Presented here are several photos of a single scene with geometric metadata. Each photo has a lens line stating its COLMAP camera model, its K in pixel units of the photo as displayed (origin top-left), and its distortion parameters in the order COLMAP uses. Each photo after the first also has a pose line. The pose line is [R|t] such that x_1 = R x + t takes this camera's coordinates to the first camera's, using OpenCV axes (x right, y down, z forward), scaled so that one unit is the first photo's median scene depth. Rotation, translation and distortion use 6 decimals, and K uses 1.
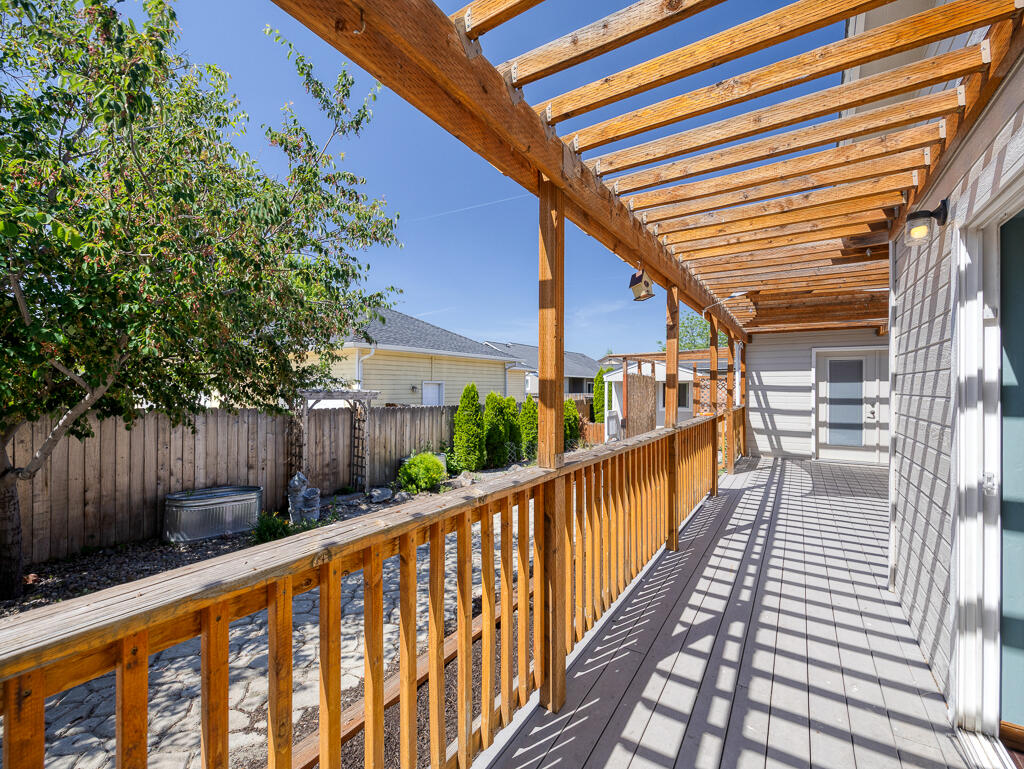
lens RADIAL K [[452.5, 0, 503.7], [0, 452.5, 392.0], [0, 0, 1]] dist [-0.005044, -0.000299]
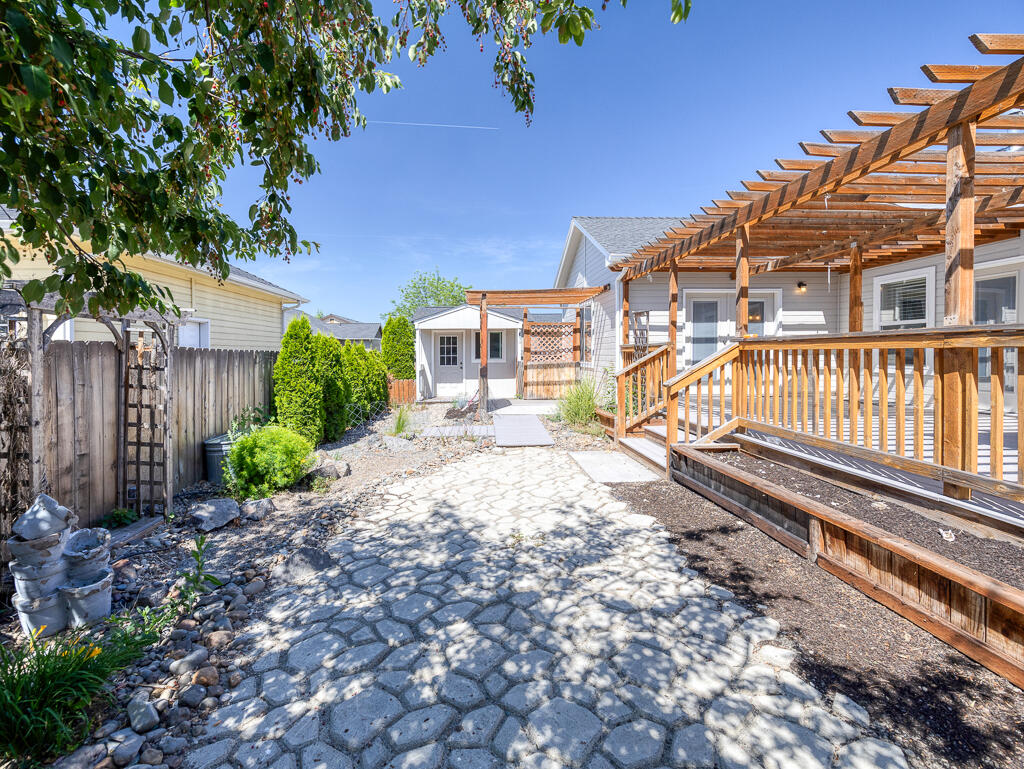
lens RADIAL K [[464.3, 0, 494.2], [0, 464.3, 362.4], [0, 0, 1]] dist [-0.003097, 0.000250]
pose [[0.821235, -0.017437, 0.570324, -0.290127], [0.011574, 0.999836, 0.013902, 0.053195], [-0.570473, -0.004816, 0.821303, 0.377403]]
